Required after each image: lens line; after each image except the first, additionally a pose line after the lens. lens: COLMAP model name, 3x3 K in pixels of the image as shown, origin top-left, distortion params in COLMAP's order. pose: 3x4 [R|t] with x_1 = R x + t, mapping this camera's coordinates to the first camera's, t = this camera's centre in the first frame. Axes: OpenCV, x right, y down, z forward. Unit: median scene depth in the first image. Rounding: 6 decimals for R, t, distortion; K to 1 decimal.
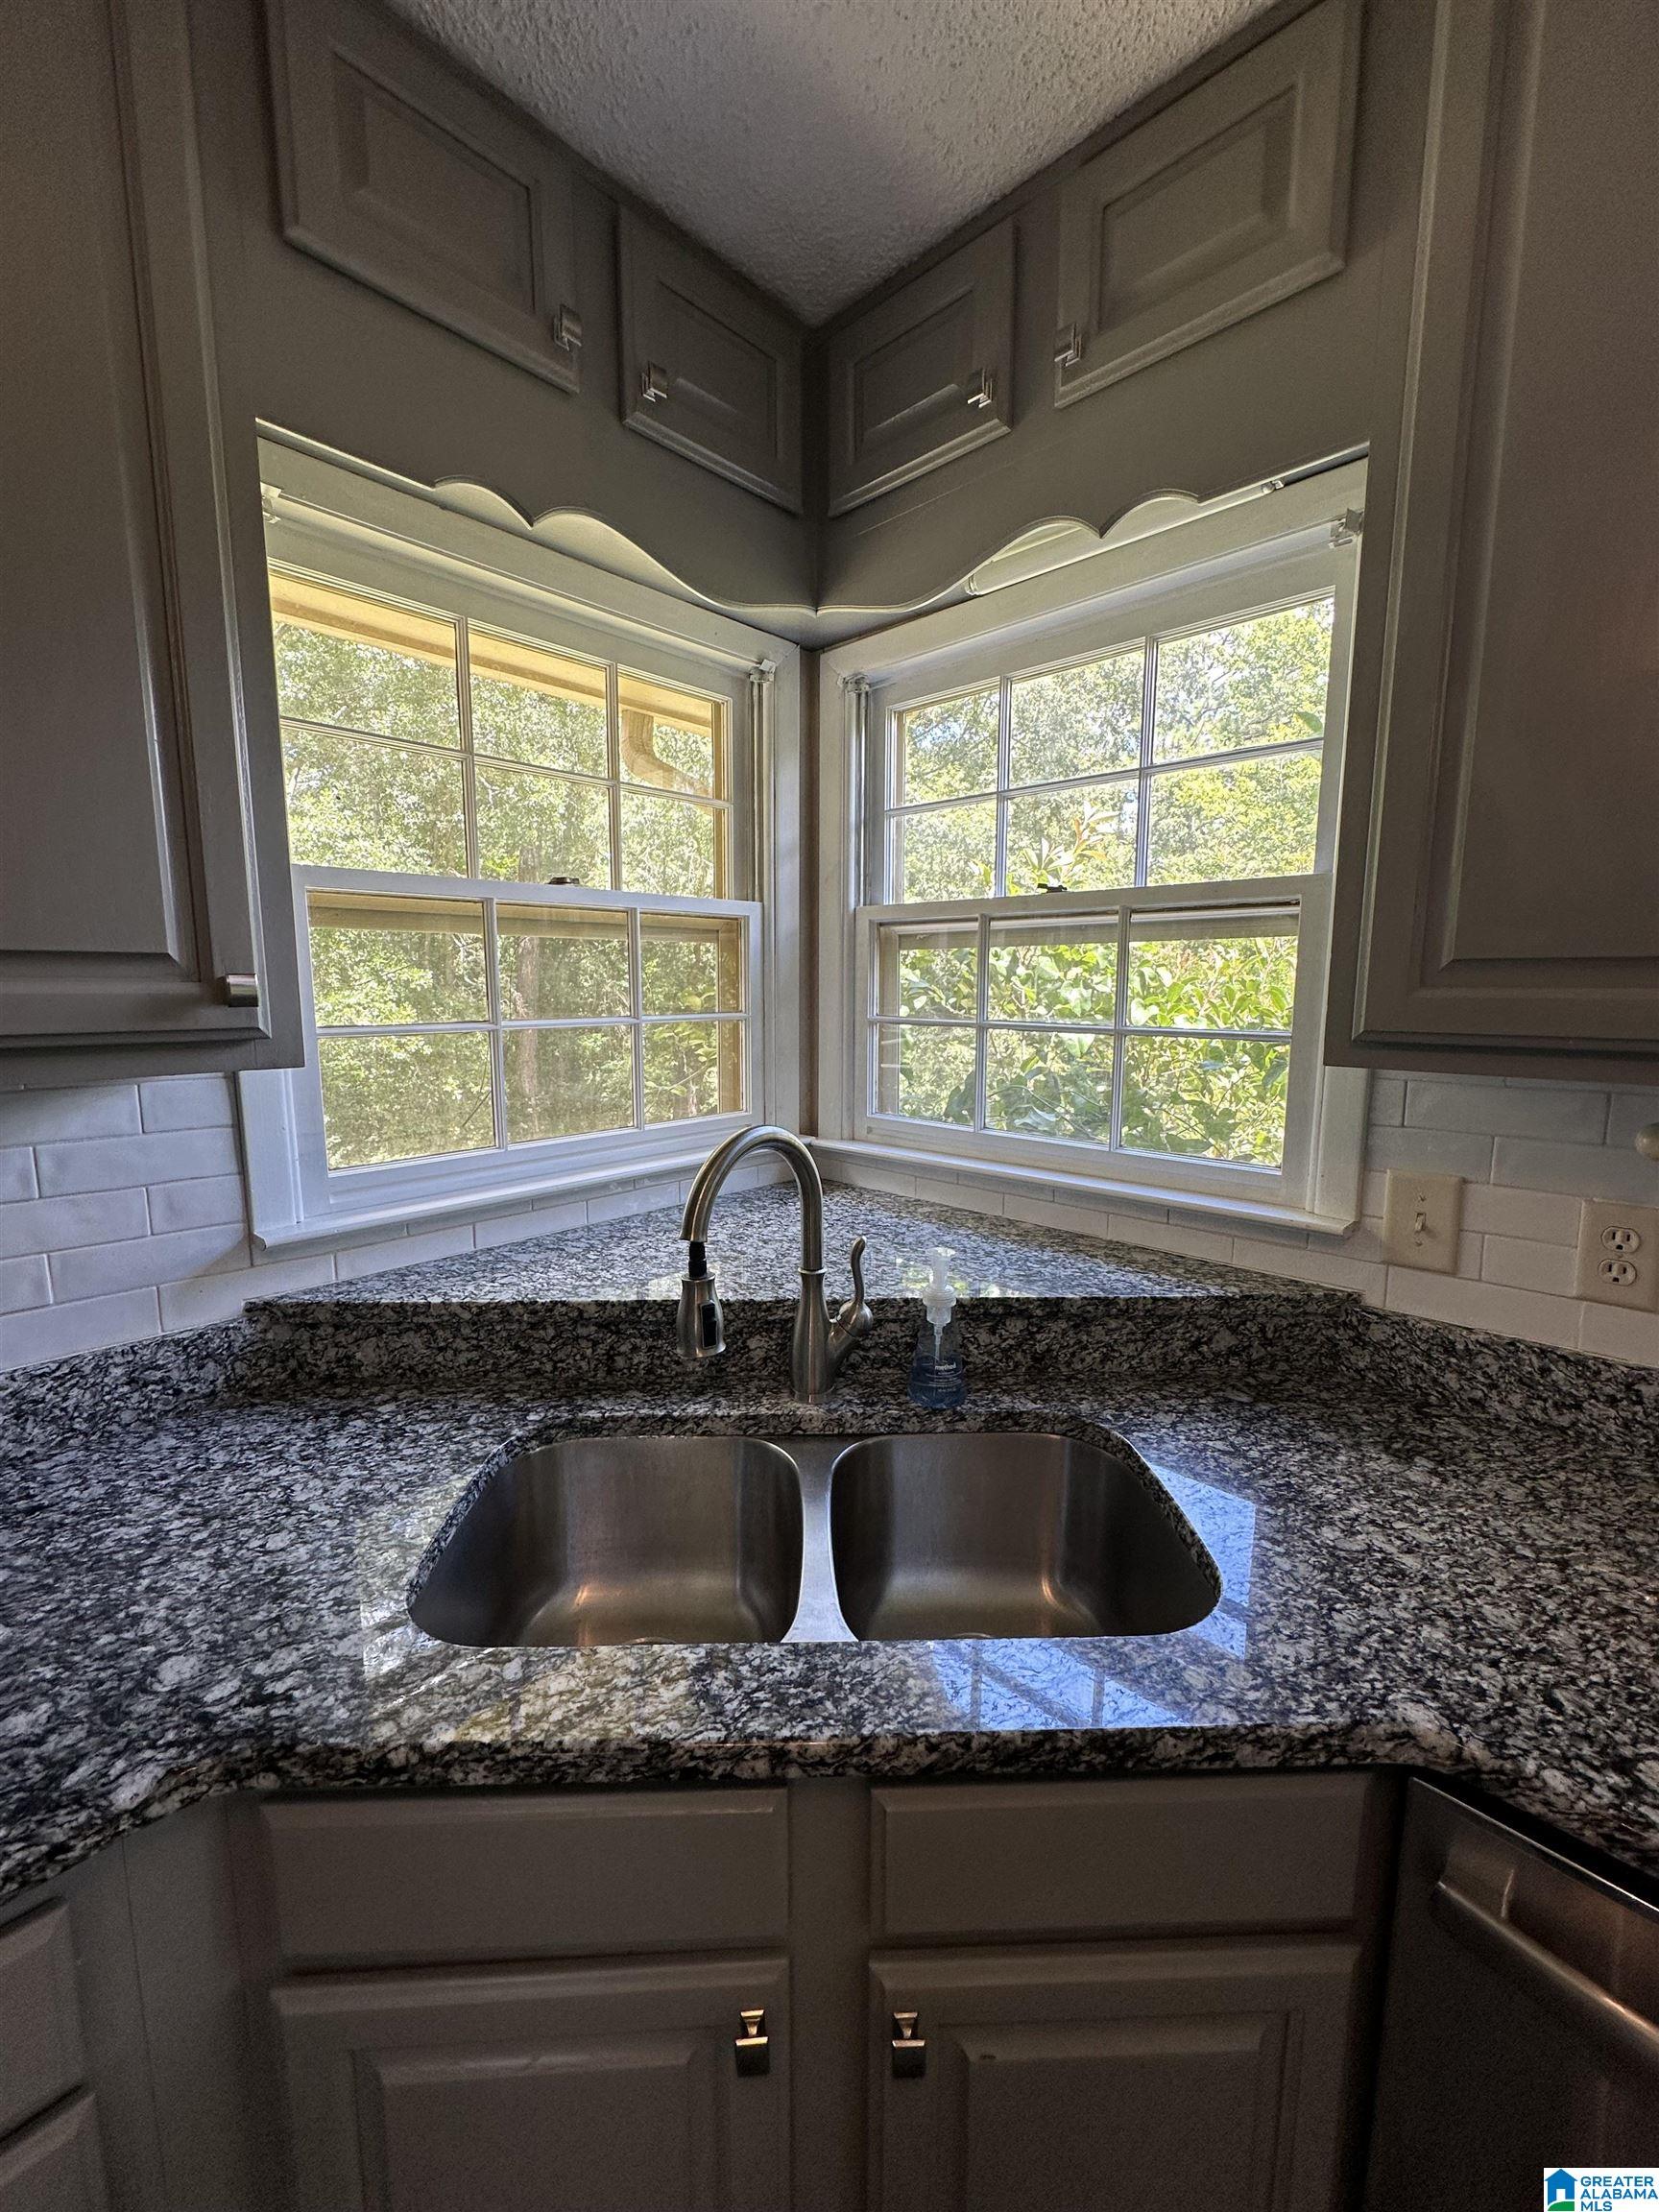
lens RADIAL K [[893.1, 0, 837.8], [0, 893.1, 1103.4], [0, 0, 1]] dist [-0.000667, 0.000358]
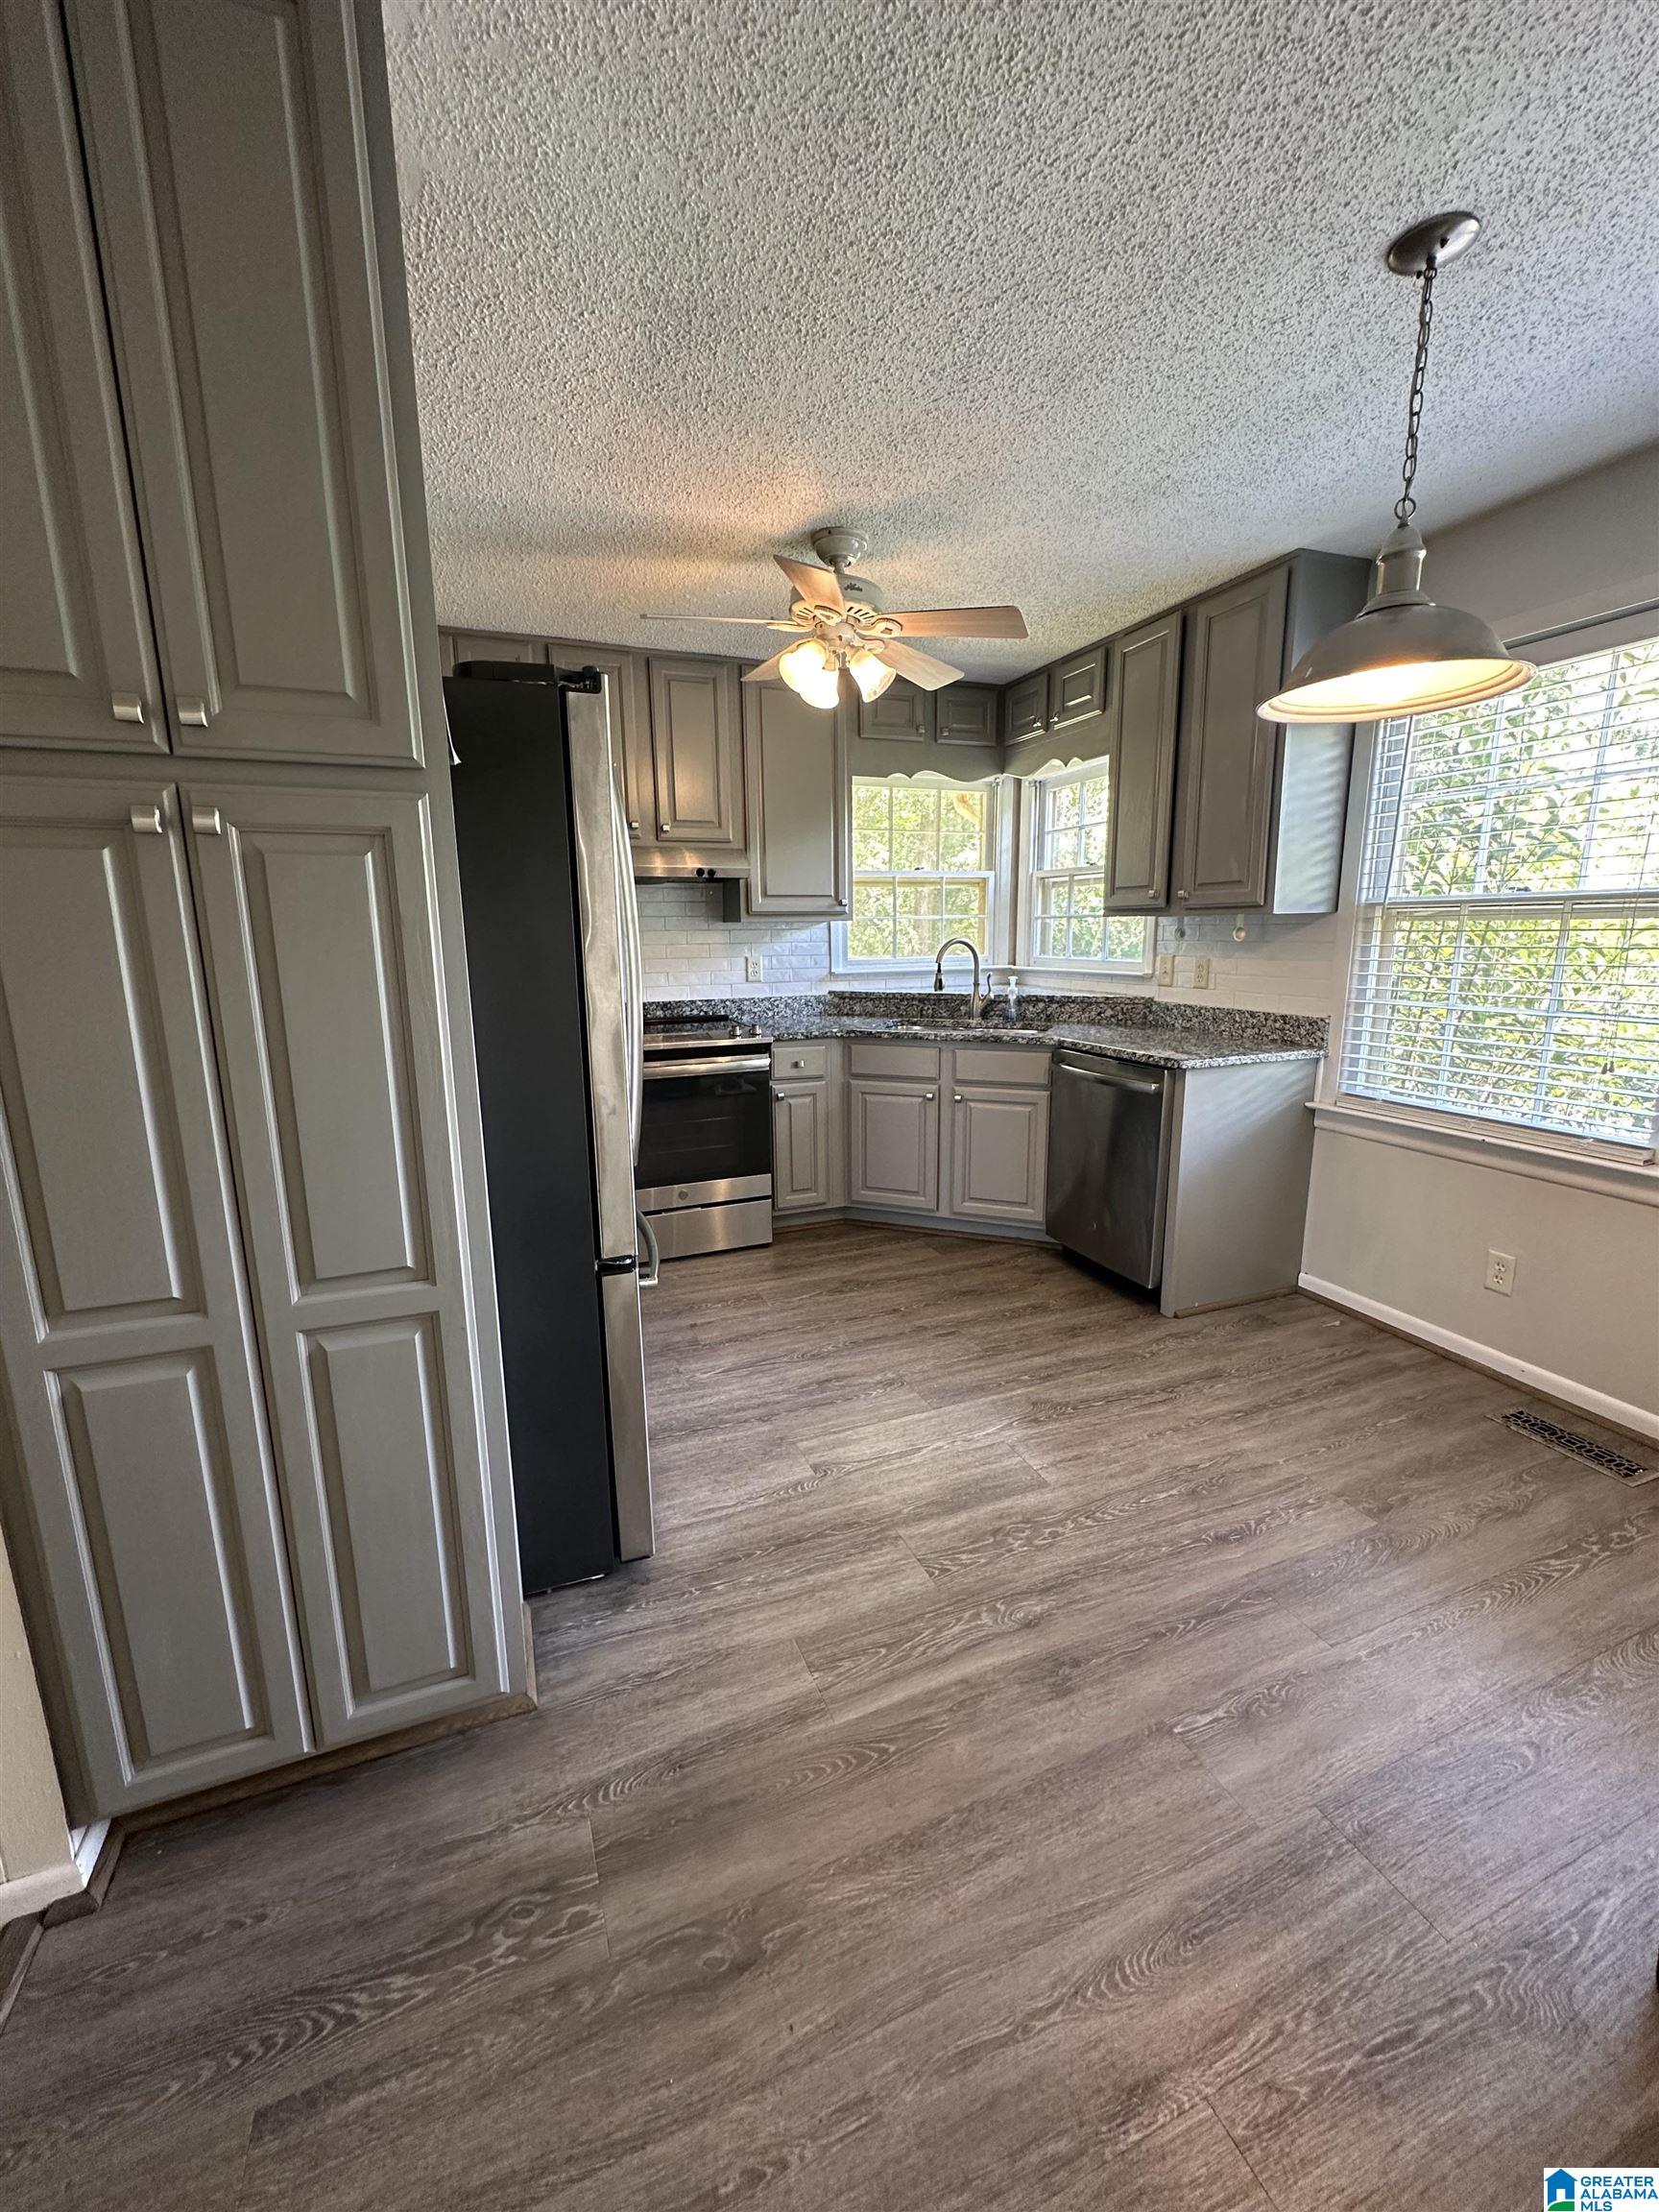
lens RADIAL K [[893.1, 0, 837.8], [0, 893.1, 1103.4], [0, 0, 1]] dist [-0.000667, 0.000358]
pose [[0.909528, 0.067256, -0.410166, 0.882736], [-0.043178, 0.996771, 0.067698, 0.417349], [0.413395, -0.043863, 0.909495, -2.271273]]
